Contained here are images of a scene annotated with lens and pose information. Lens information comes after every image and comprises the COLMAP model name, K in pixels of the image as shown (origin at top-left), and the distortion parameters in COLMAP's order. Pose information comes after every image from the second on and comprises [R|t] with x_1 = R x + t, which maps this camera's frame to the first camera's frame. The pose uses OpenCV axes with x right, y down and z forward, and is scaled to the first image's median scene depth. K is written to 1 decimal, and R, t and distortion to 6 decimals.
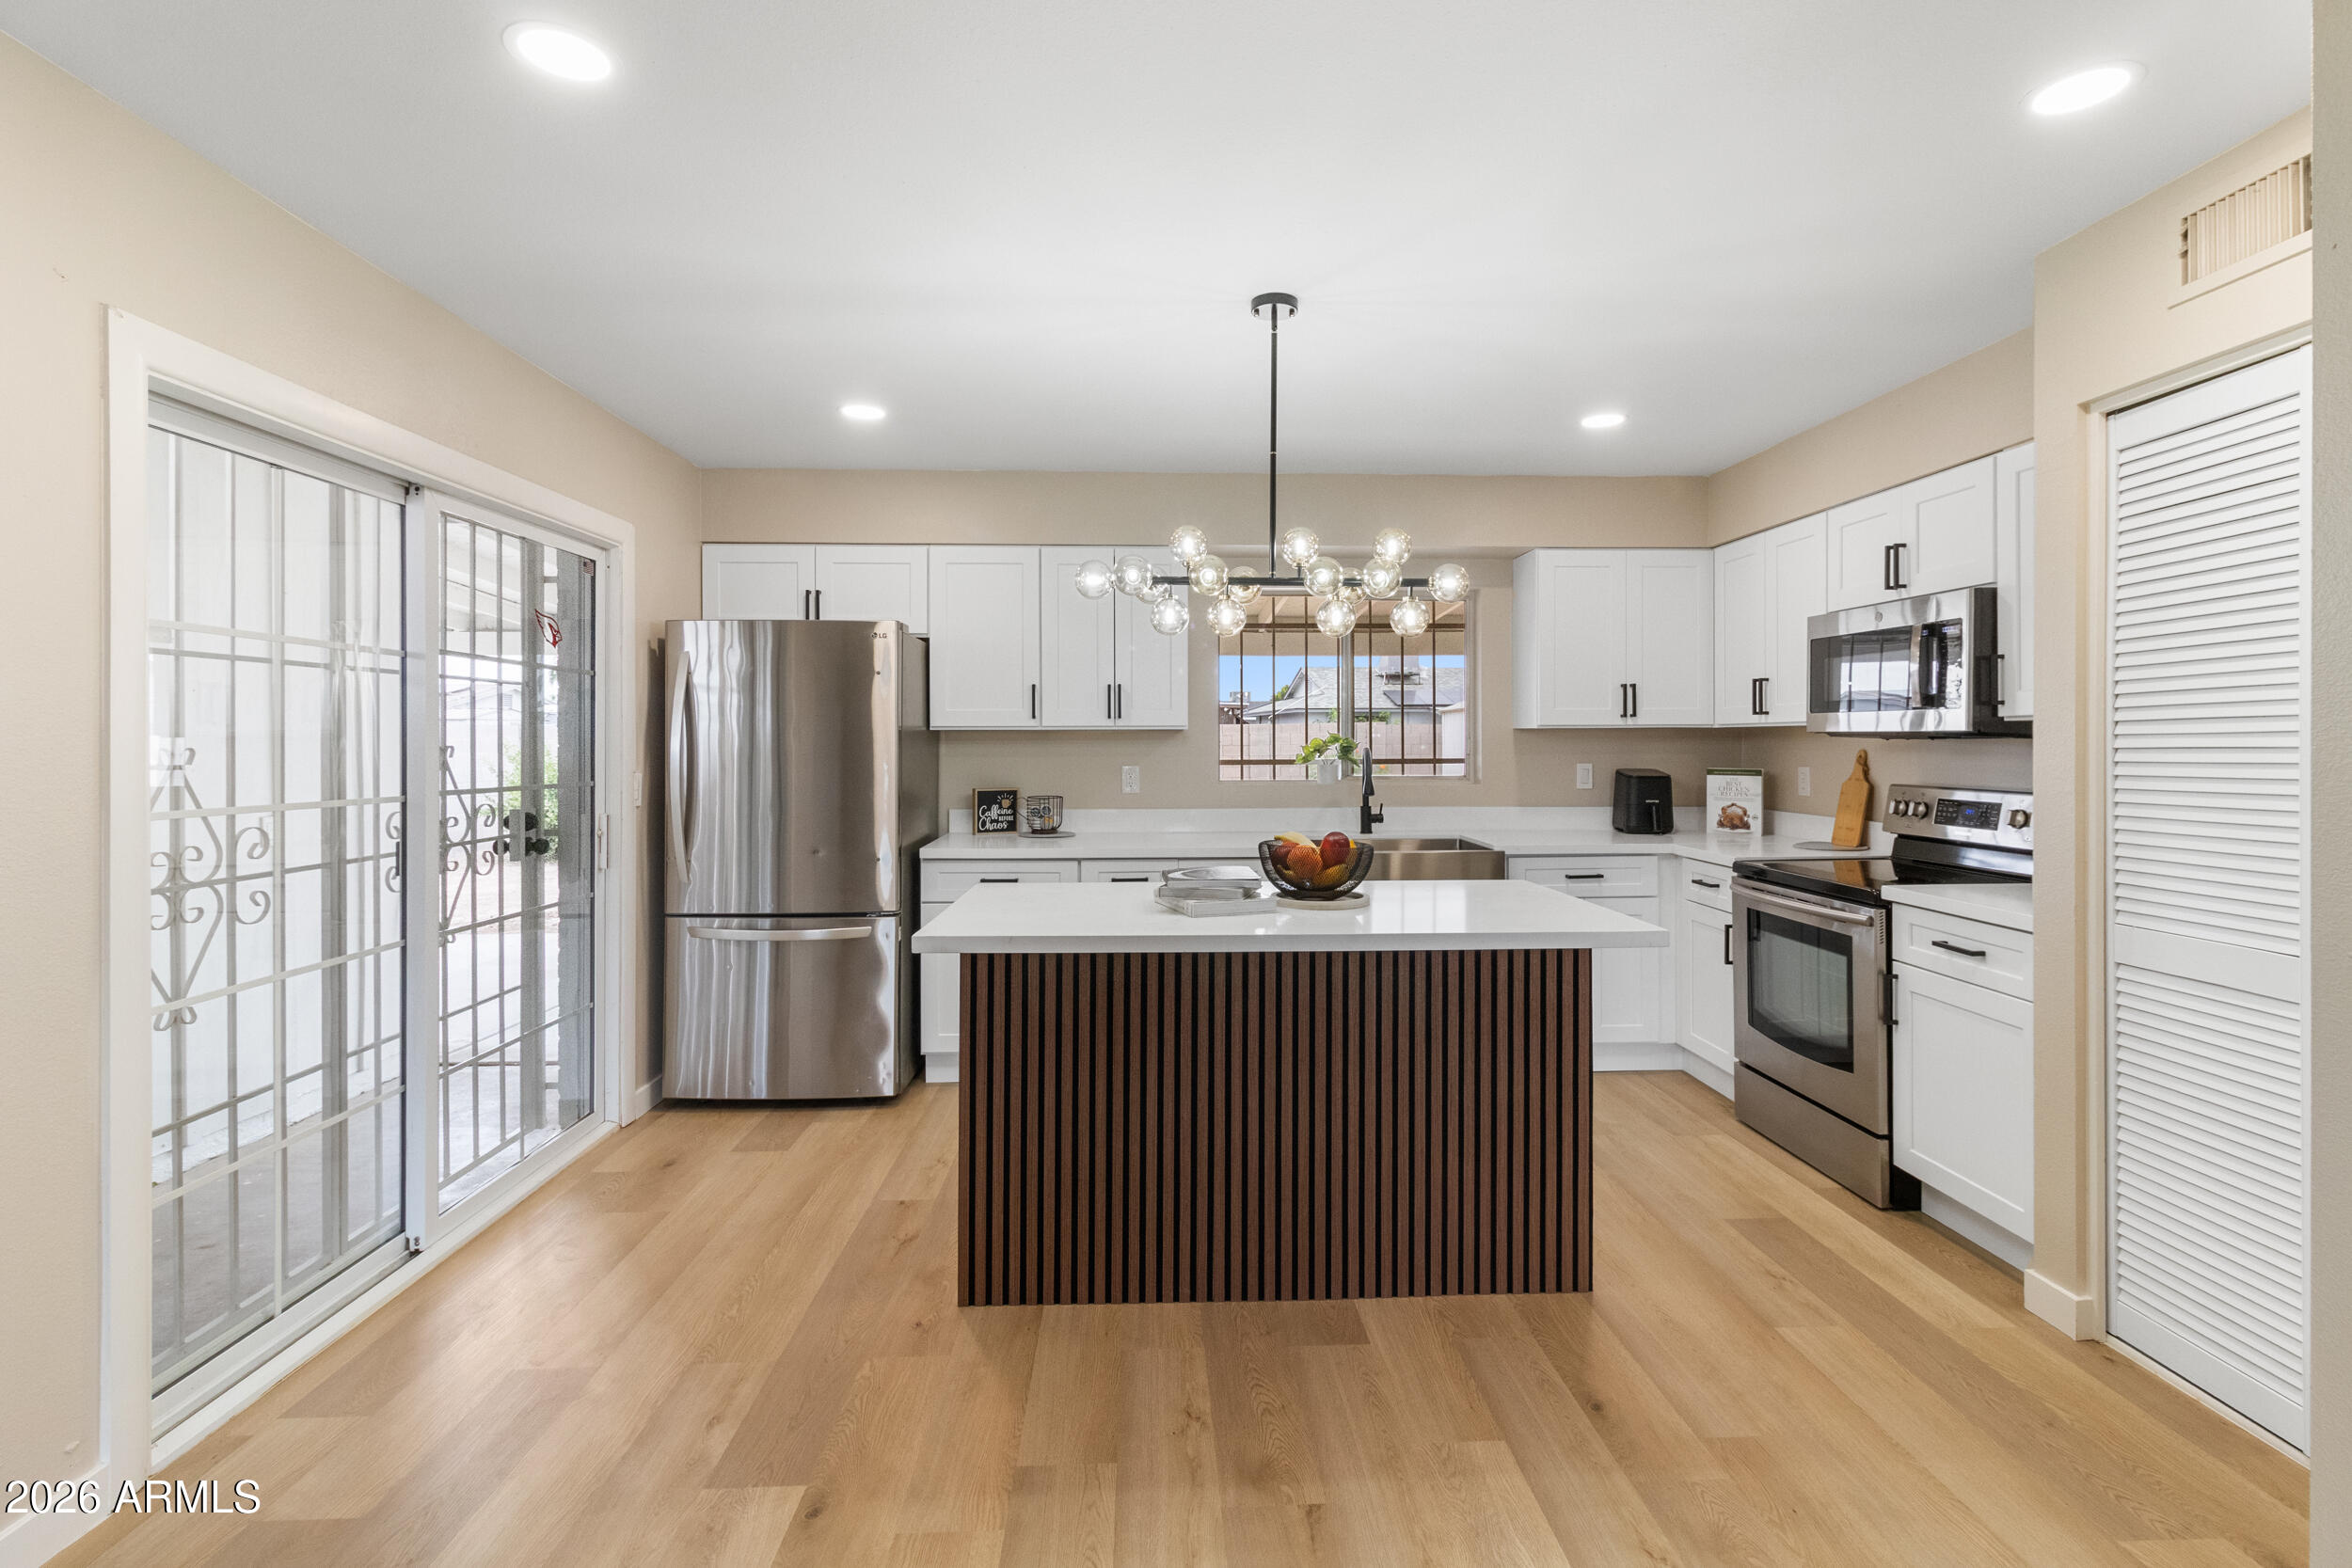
lens RADIAL K [[1094.5, 0, 1189.3], [0, 1094.5, 742.4], [0, 0, 1]] dist [0.004420, 0.000716]
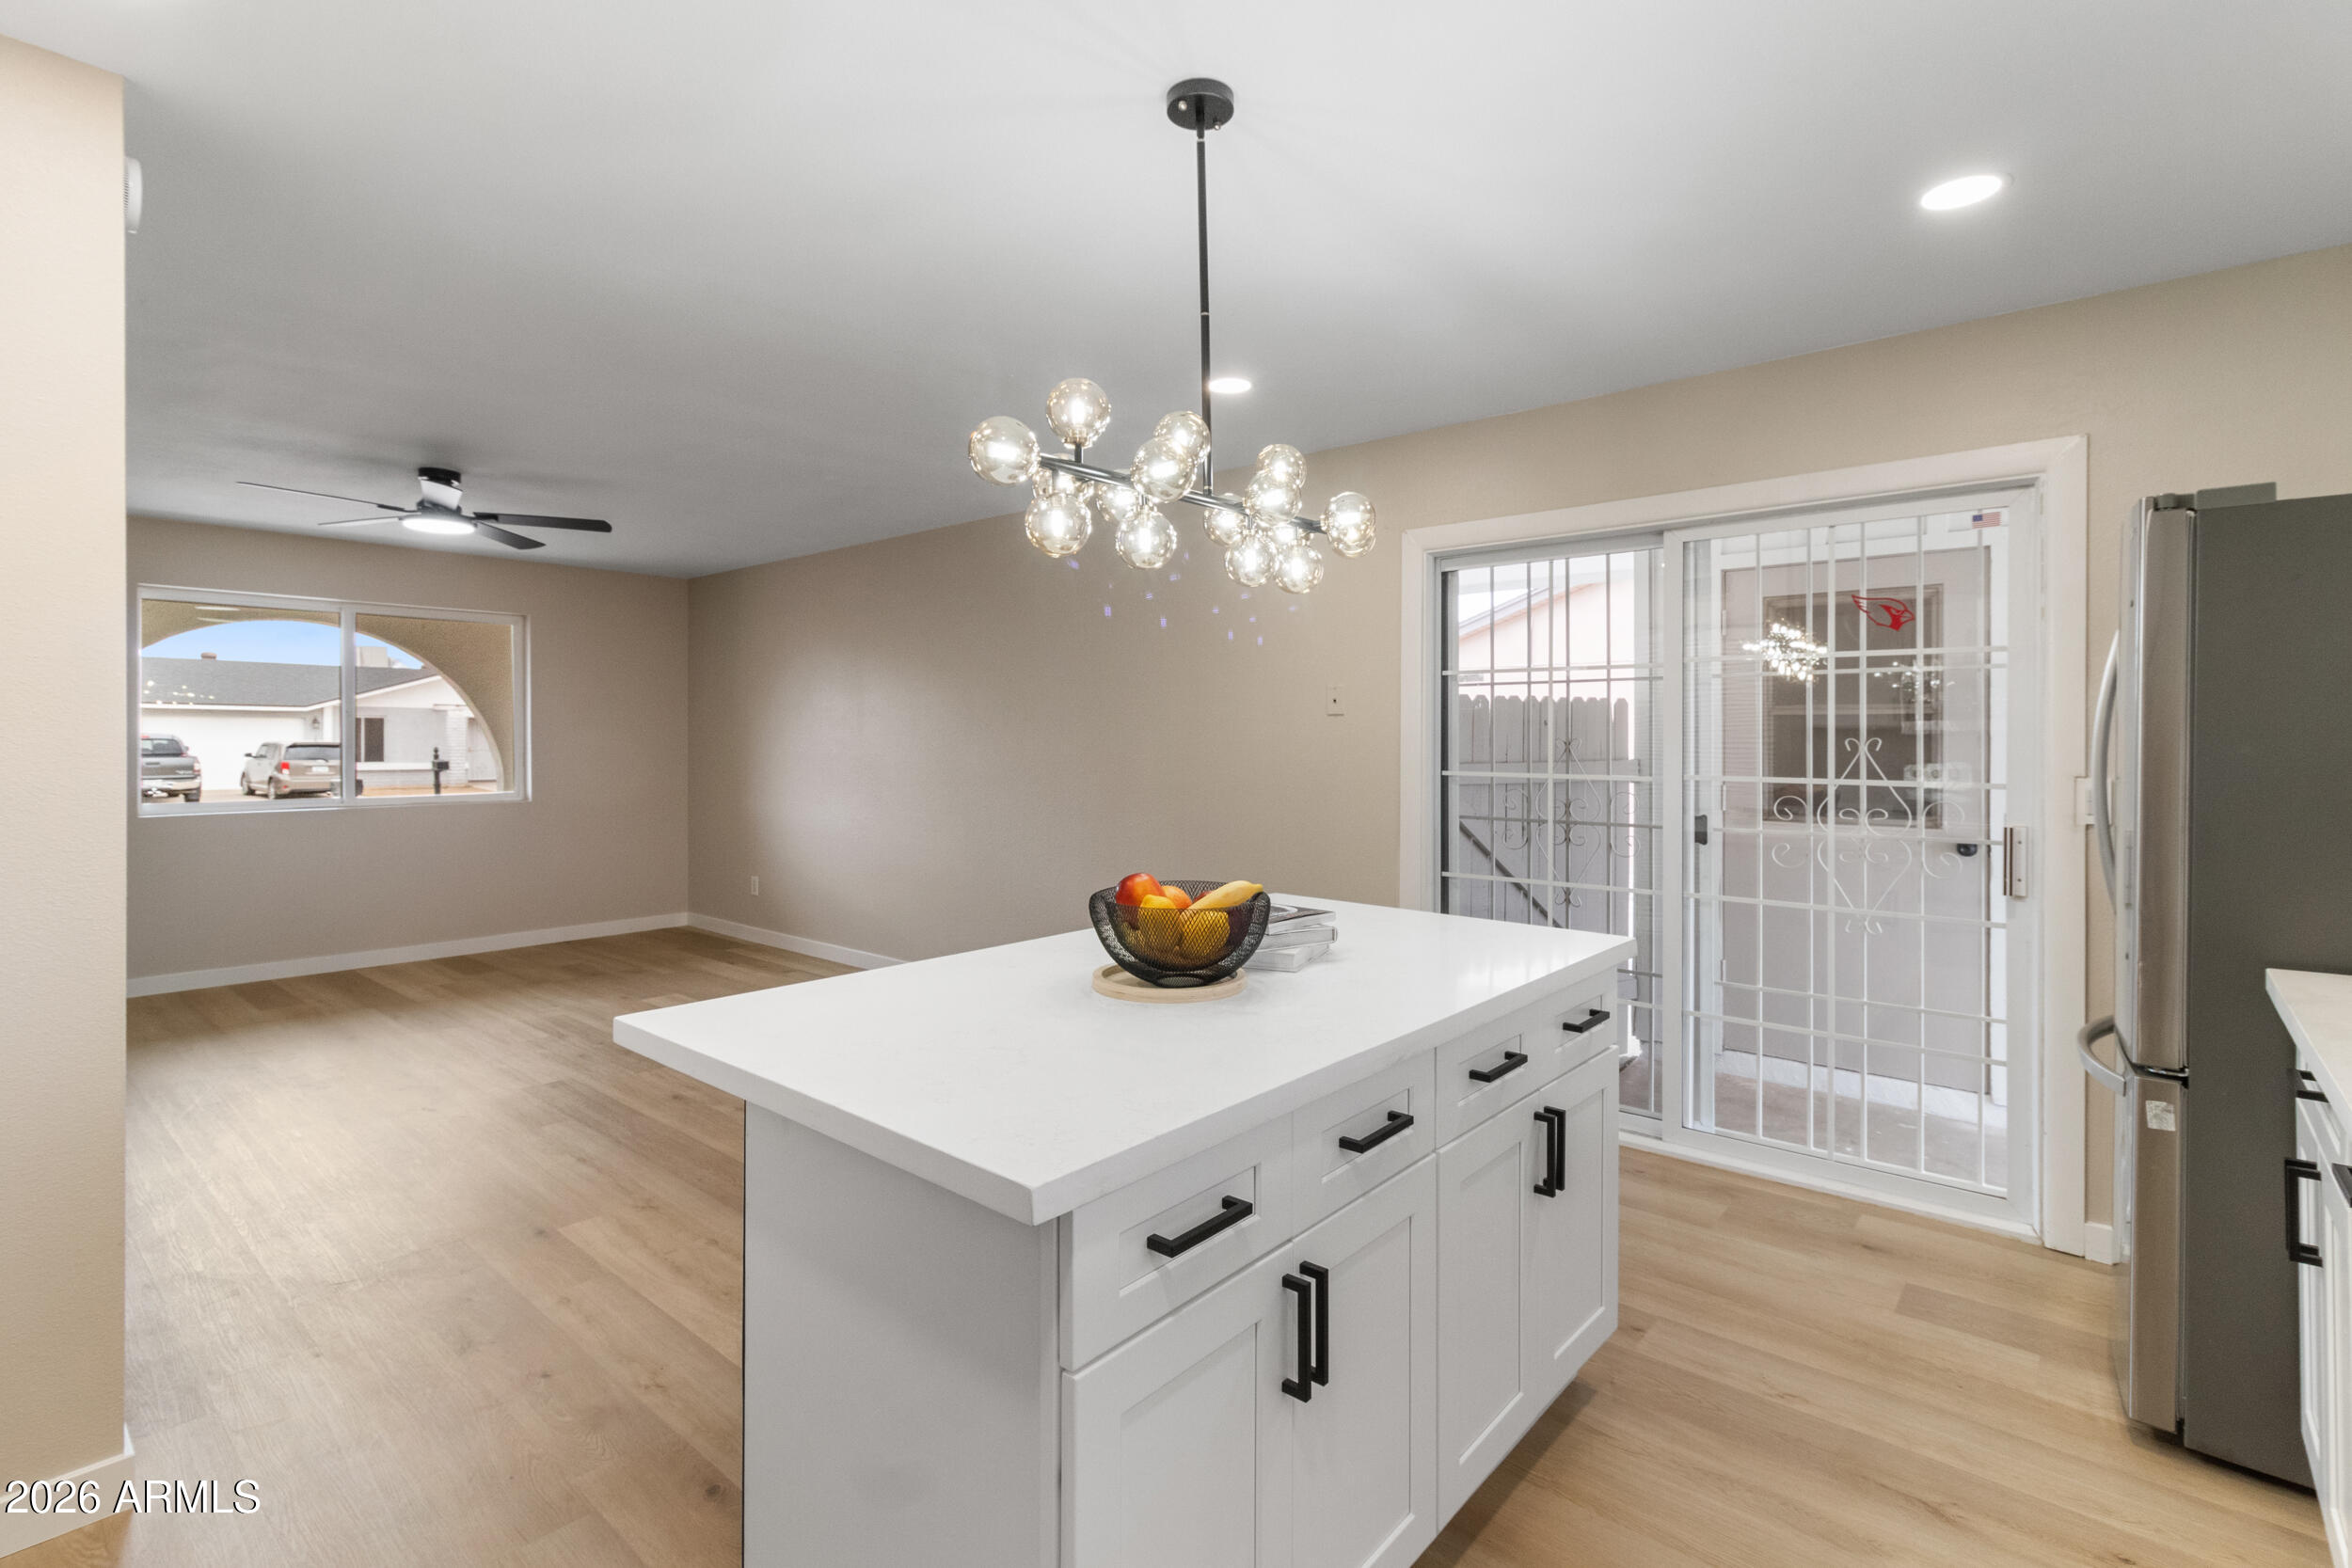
lens RADIAL K [[1094.5, 0, 1189.3], [0, 1094.5, 742.4], [0, 0, 1]] dist [0.004420, 0.000716]
pose [[-0.680812, 0.003678, -0.732449, 0.425473], [-0.000577, 0.999984, 0.005558, 0.001082], [0.732458, 0.004206, -0.680799, 1.059589]]
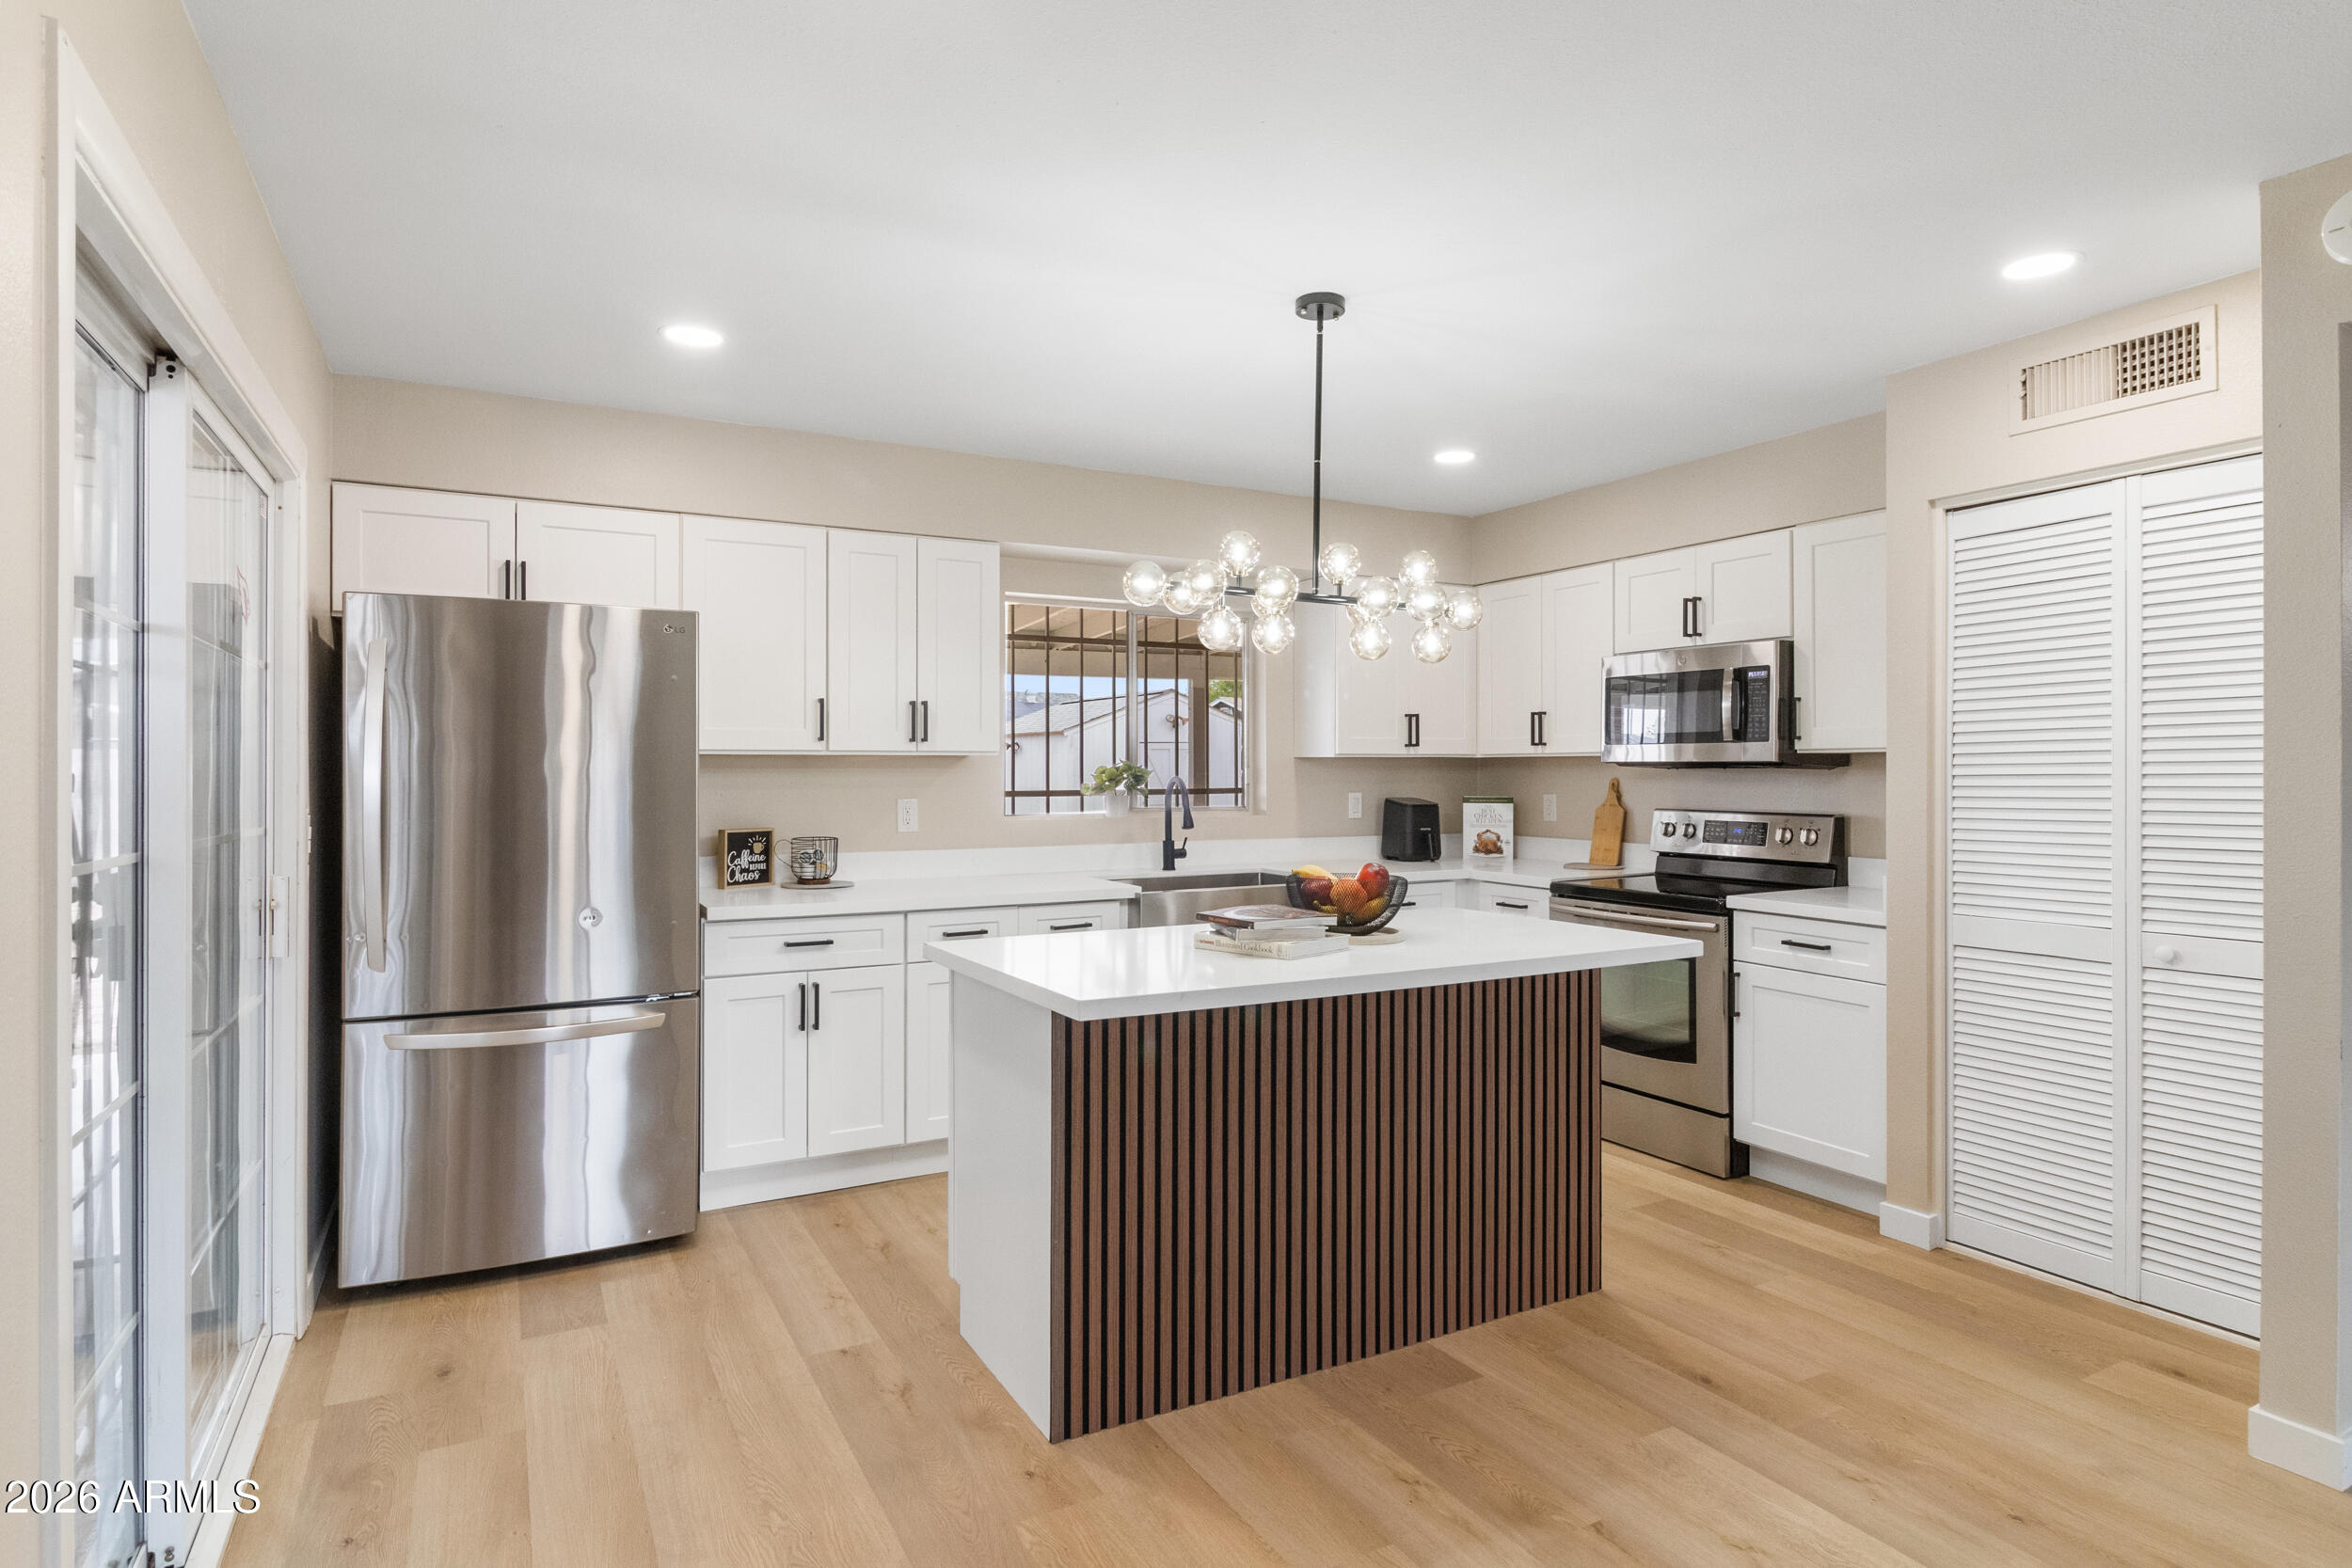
lens RADIAL K [[1250.4, 0, 1186.7], [0, 1250.4, 766.1], [0, 0, 1]] dist [-0.001477, -0.001649]
pose [[0.894527, 0.003469, 0.447001, -0.364309], [-0.000828, 0.999981, -0.006104, 0.002634], [-0.447013, 0.005090, 0.894513, 0.066948]]
